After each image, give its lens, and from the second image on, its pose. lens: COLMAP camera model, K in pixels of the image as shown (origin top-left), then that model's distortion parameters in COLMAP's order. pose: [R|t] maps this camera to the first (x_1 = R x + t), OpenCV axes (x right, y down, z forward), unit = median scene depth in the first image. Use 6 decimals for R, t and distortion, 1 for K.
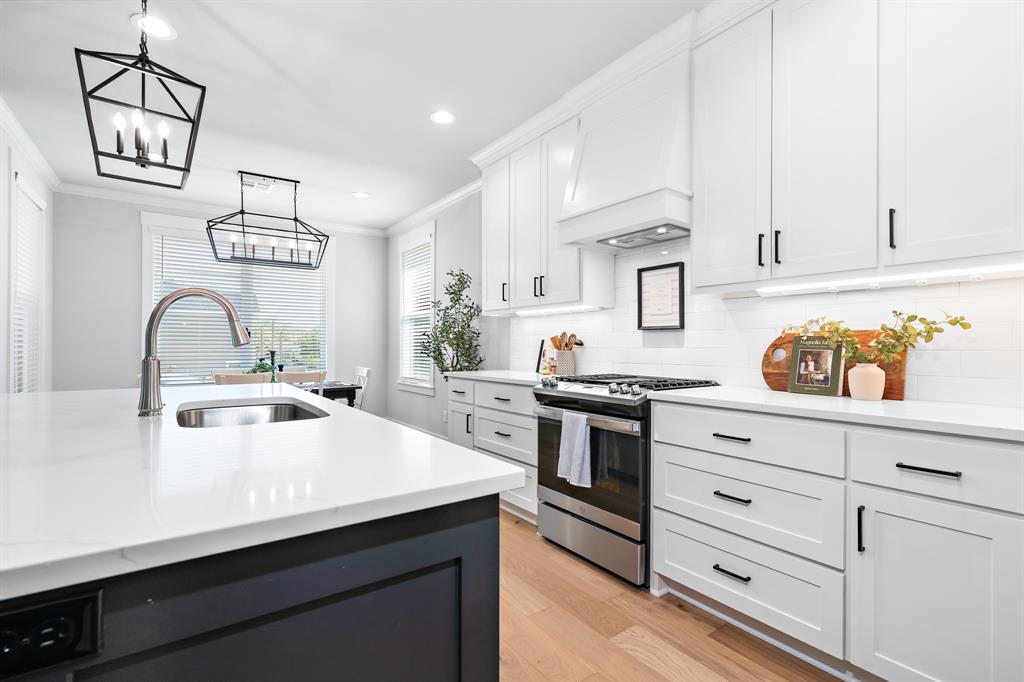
lens RADIAL K [[472.4, 0, 514.5], [0, 472.4, 339.9], [0, 0, 1]] dist [-0.003098, 0.000486]
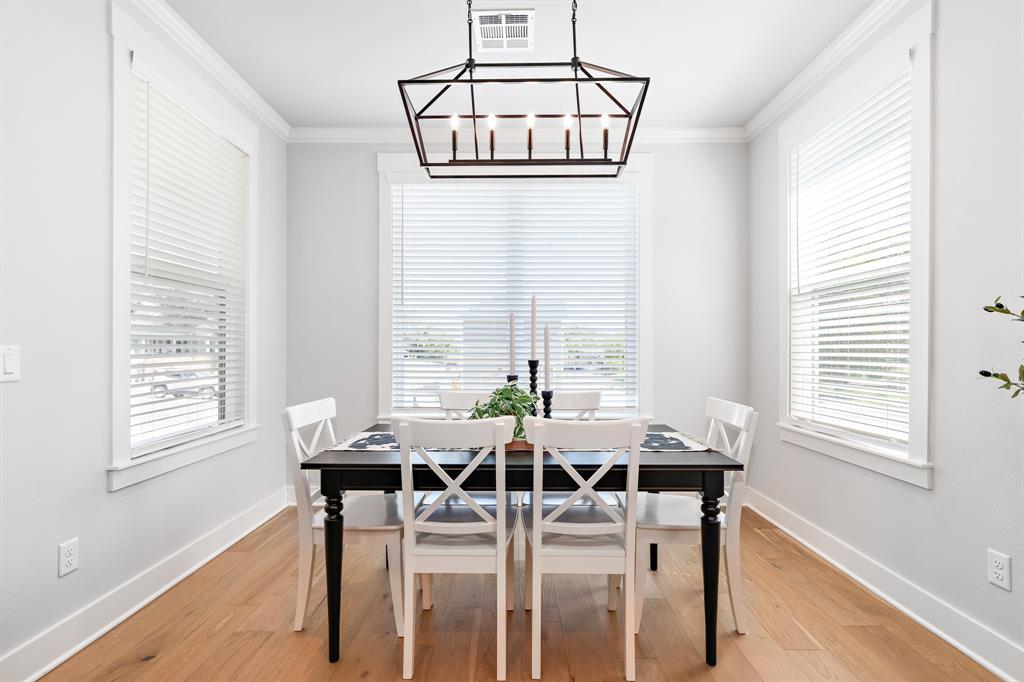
lens RADIAL K [[472.4, 0, 509.7], [0, 472.4, 345.3], [0, 0, 1]] dist [-0.003098, 0.000486]
pose [[0.811159, -0.001662, -0.584823, -0.180325], [0.005424, 0.999974, 0.004682, 0.004063], [0.584801, -0.006971, 0.811147, 0.425995]]
